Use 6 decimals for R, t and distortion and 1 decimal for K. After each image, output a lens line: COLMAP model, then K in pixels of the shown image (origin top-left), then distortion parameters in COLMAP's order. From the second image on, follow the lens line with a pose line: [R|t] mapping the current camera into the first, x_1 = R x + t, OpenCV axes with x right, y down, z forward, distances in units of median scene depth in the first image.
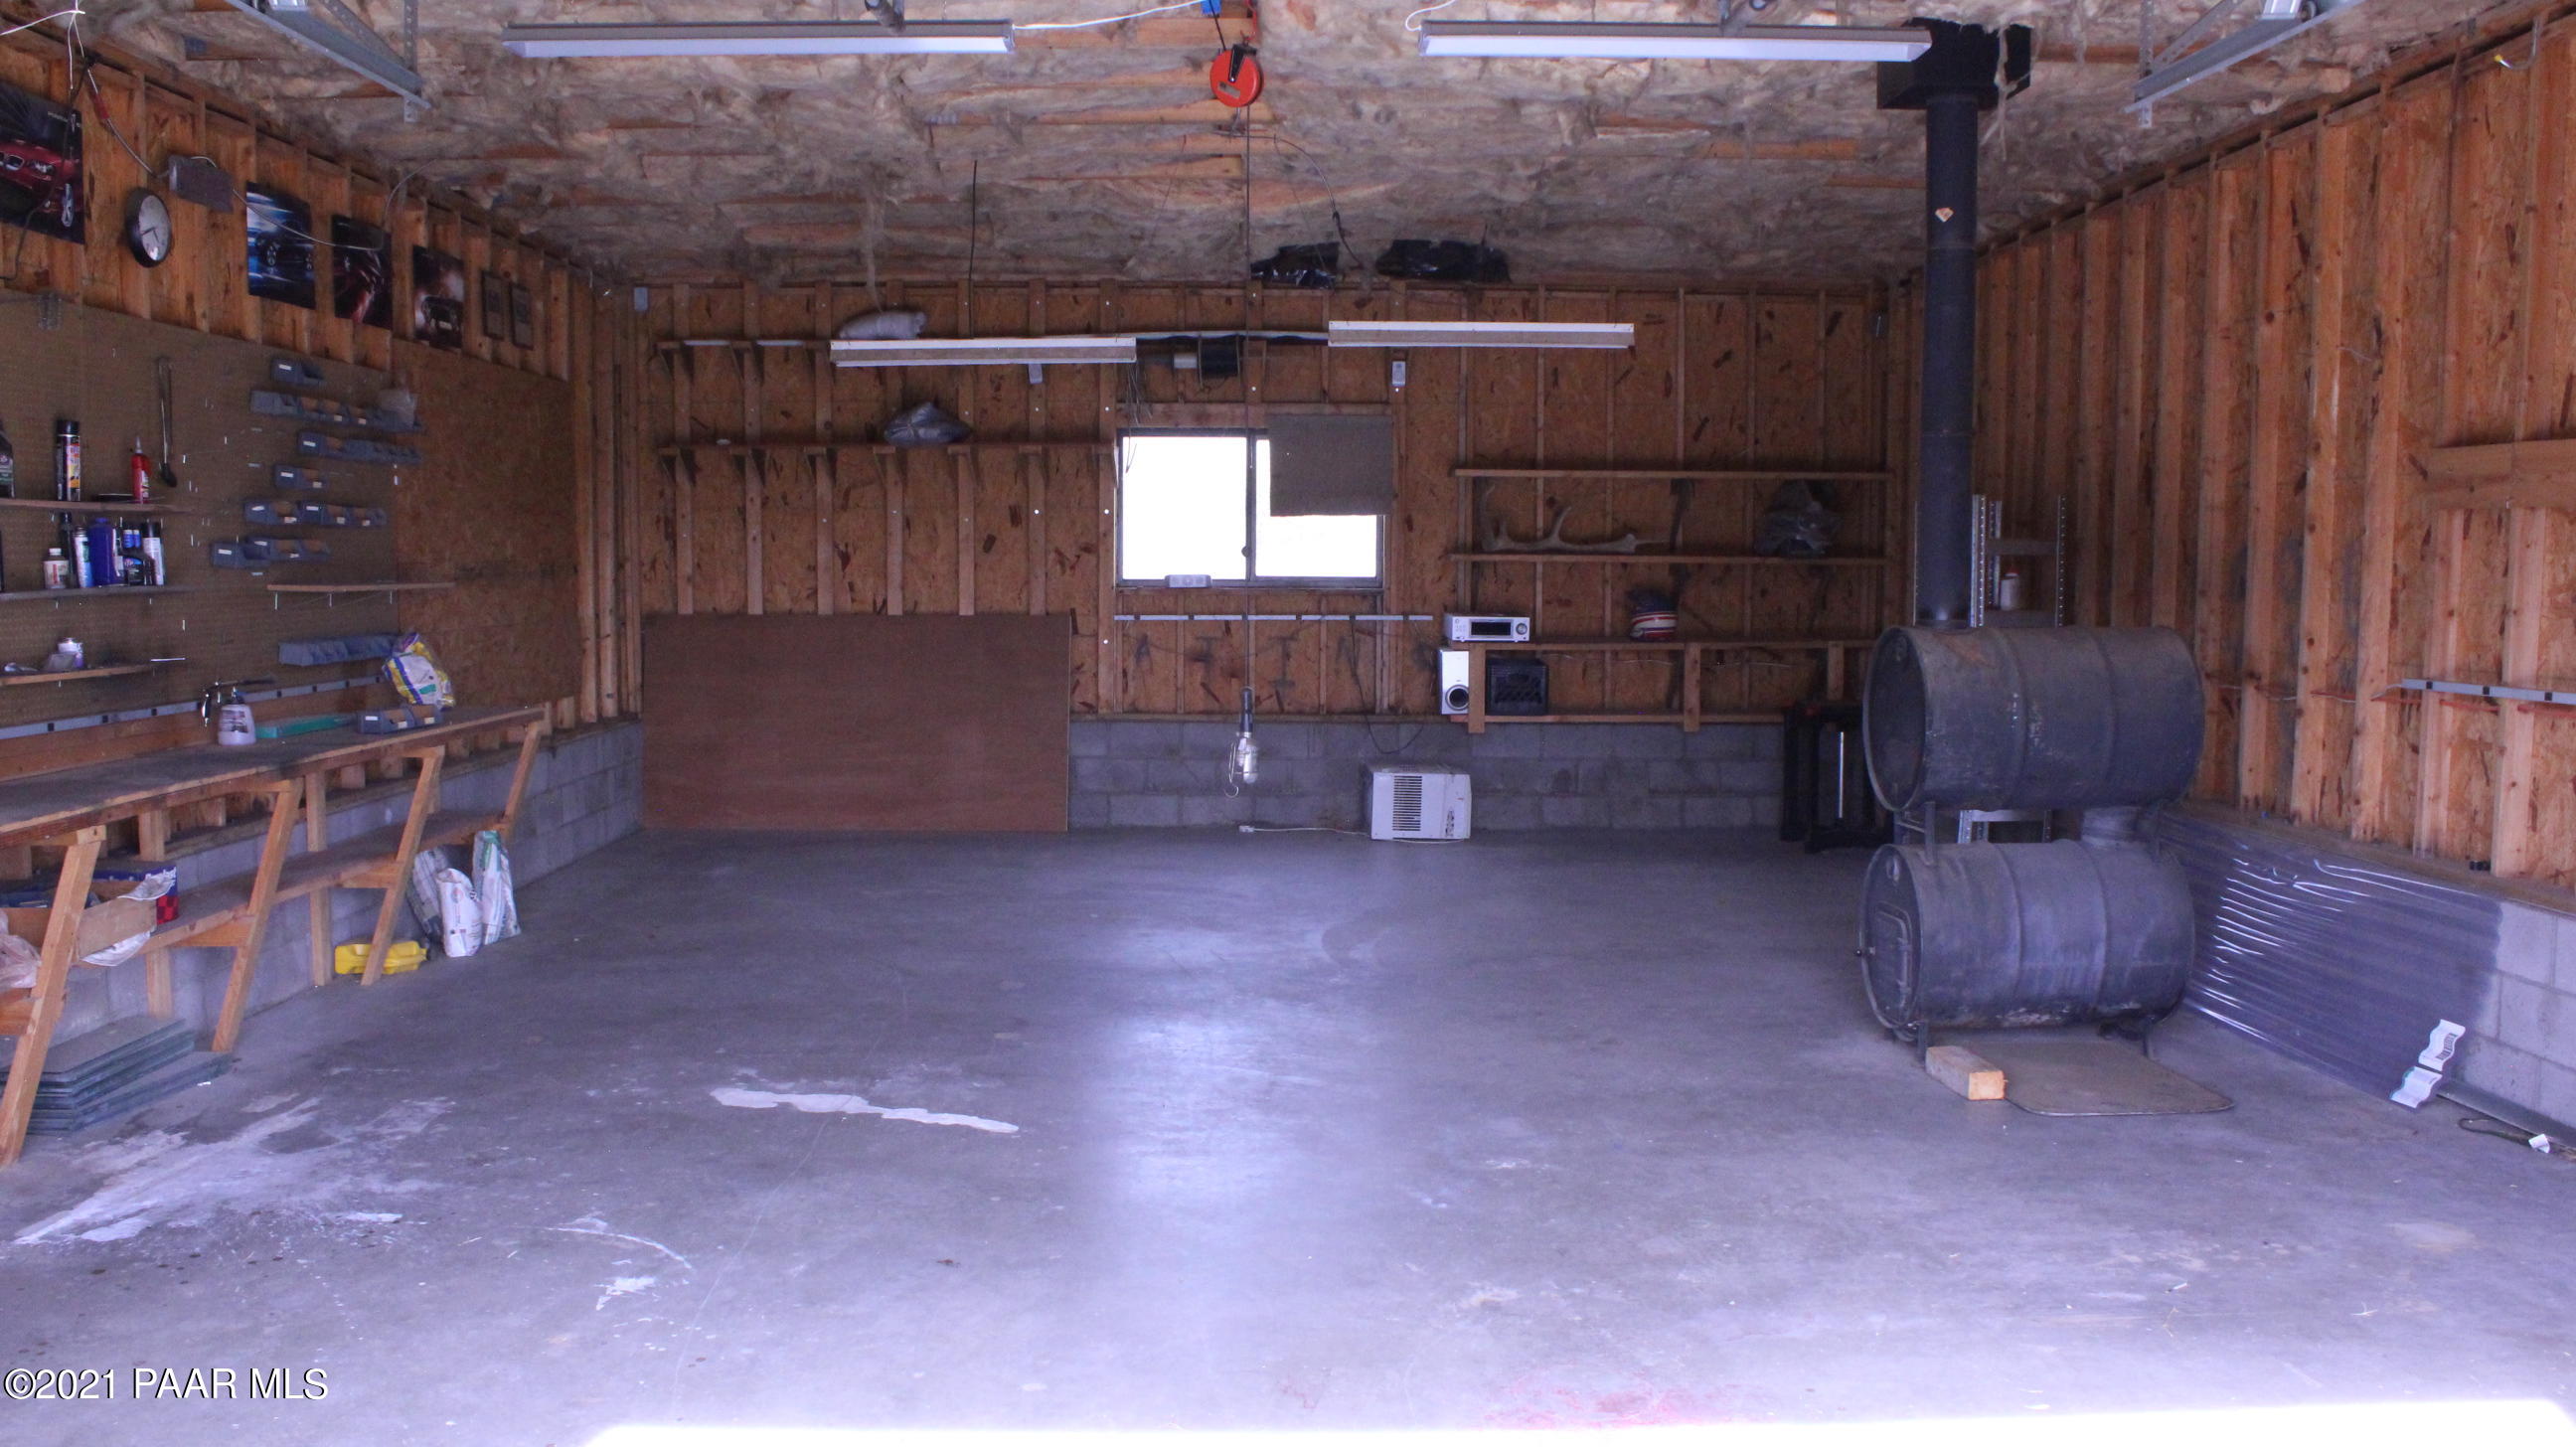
lens RADIAL K [[2187.4, 0, 1255.9], [0, 2187.4, 726.0], [0, 0, 1]] dist [-0.170752, 0.161347]
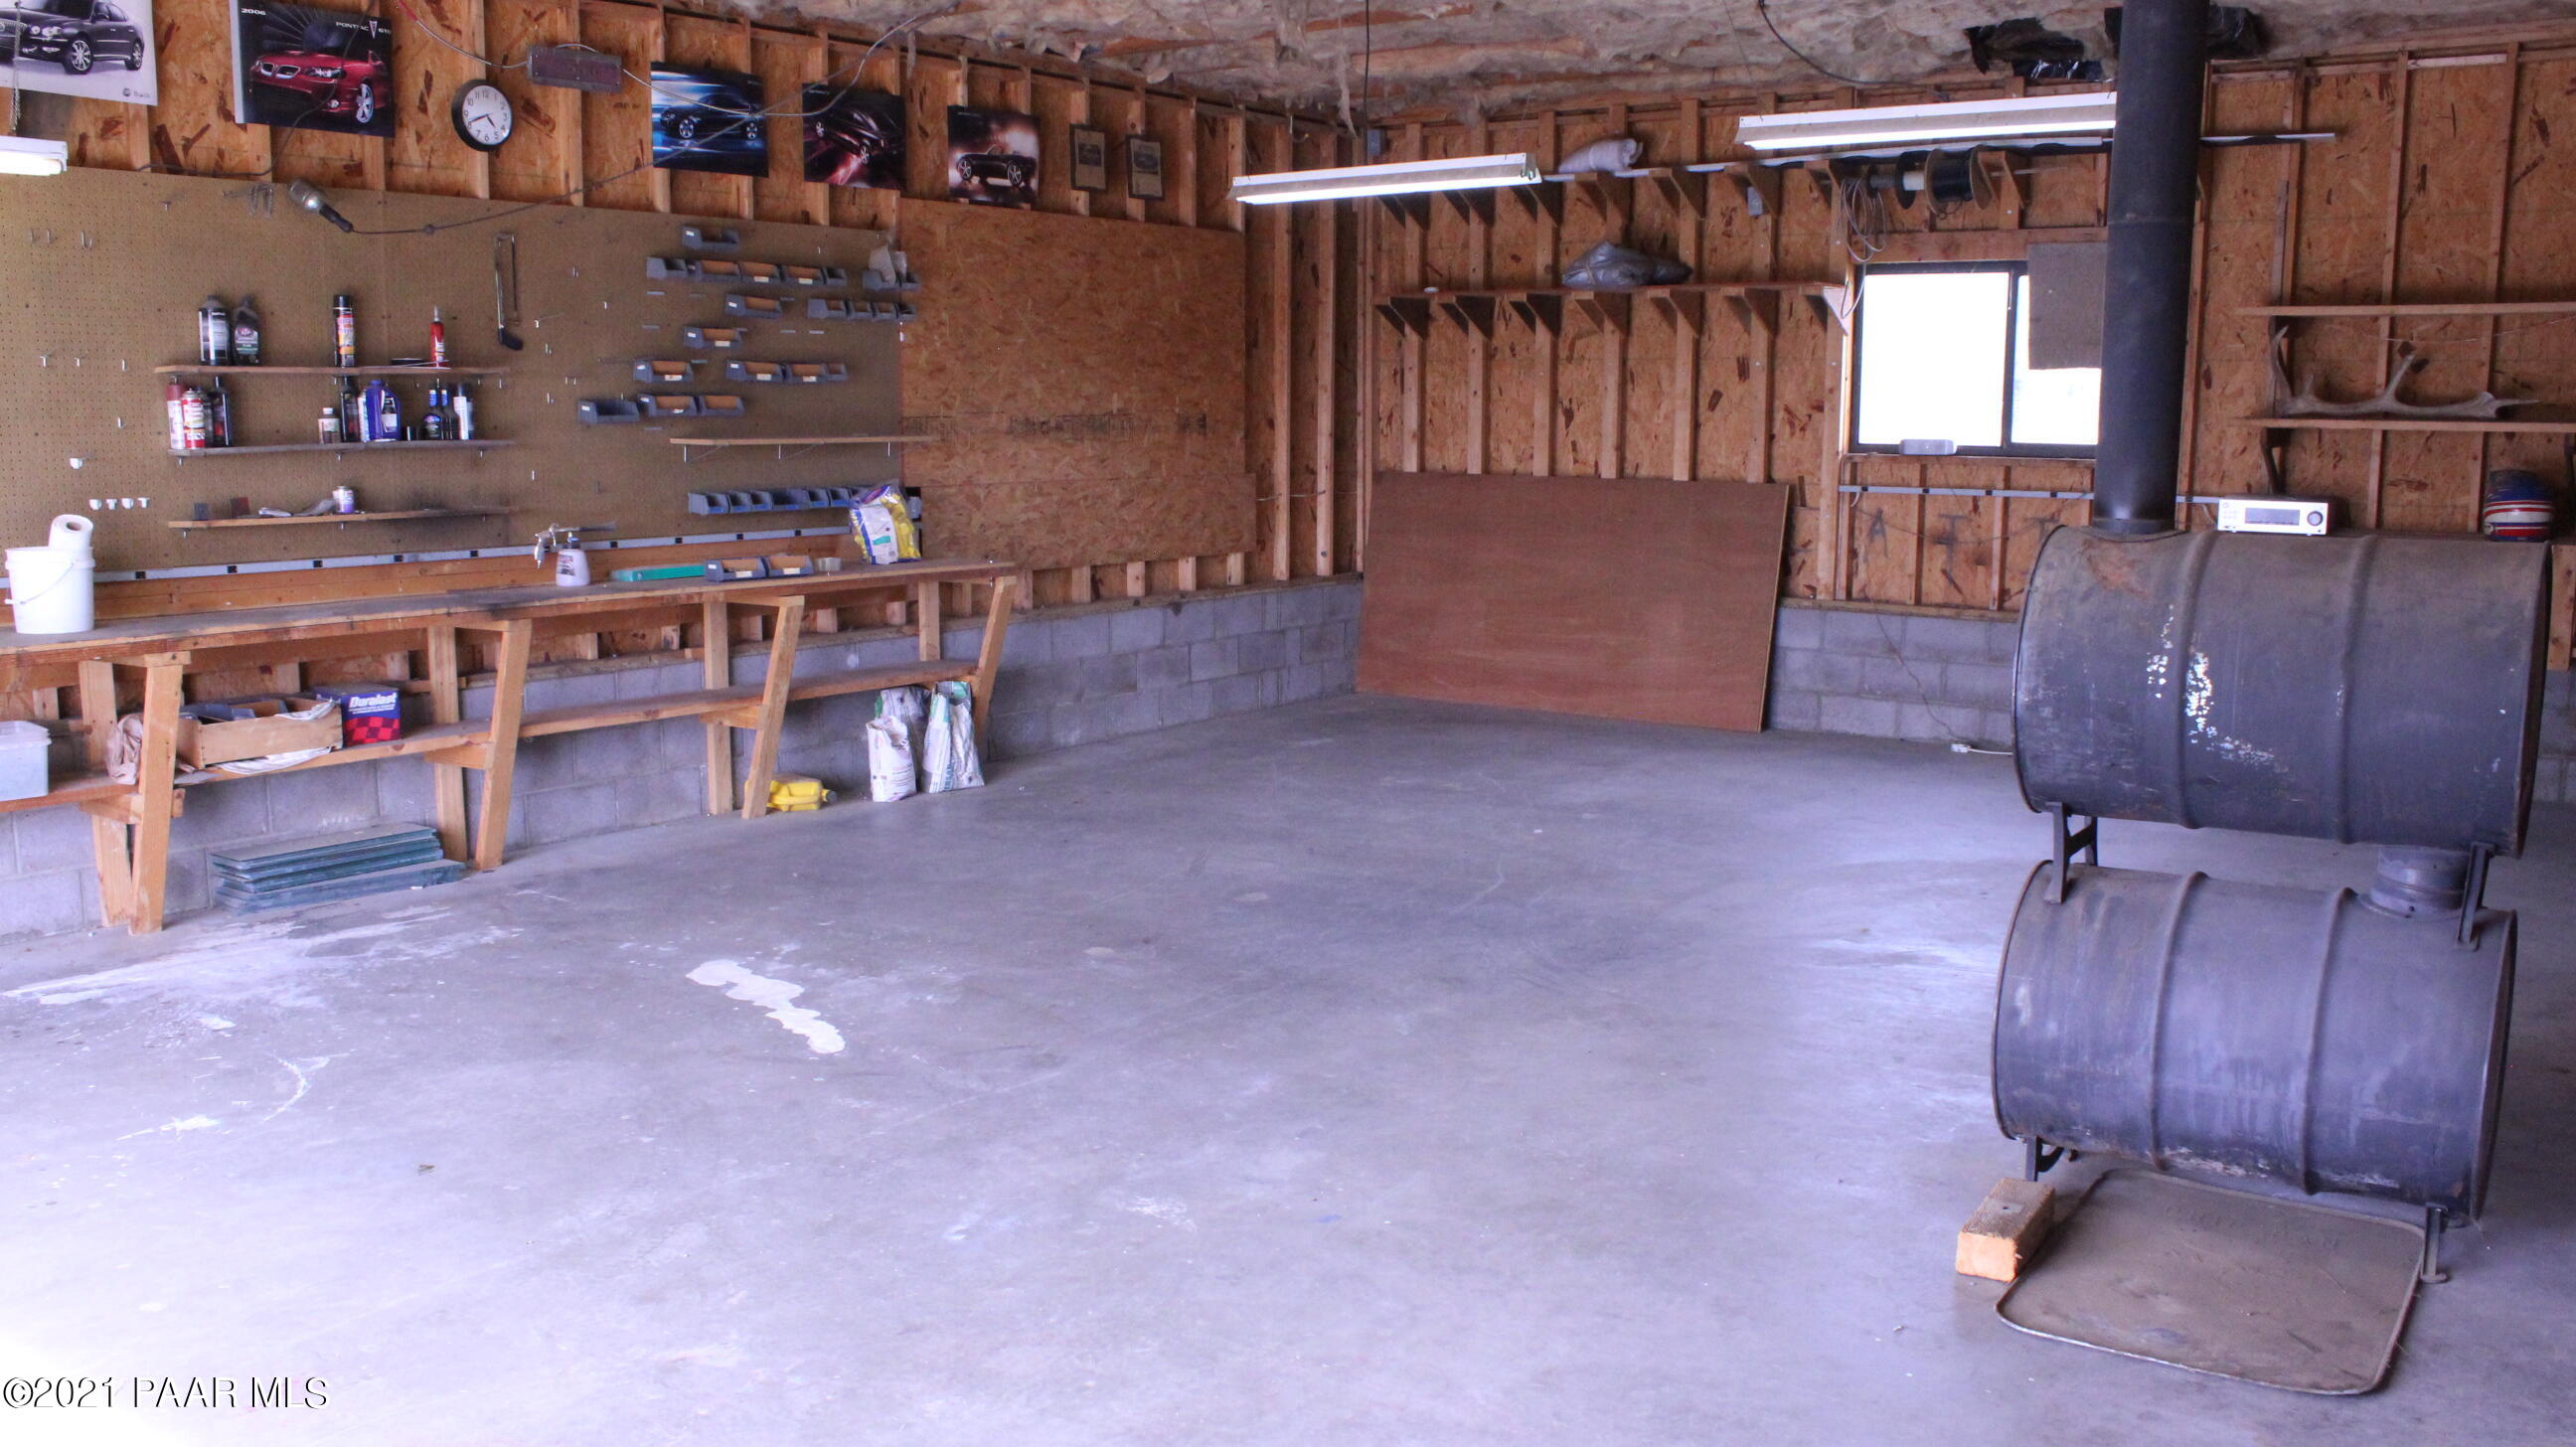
lens RADIAL K [[2187.4, 0, 1255.9], [0, 2187.4, 726.0], [0, 0, 1]] dist [-0.170752, 0.161347]
pose [[0.794371, 0.085664, -0.601362, 0.442411], [-0.046572, 0.995681, 0.080315, -0.023341], [0.605645, -0.035793, 0.794930, 0.310976]]
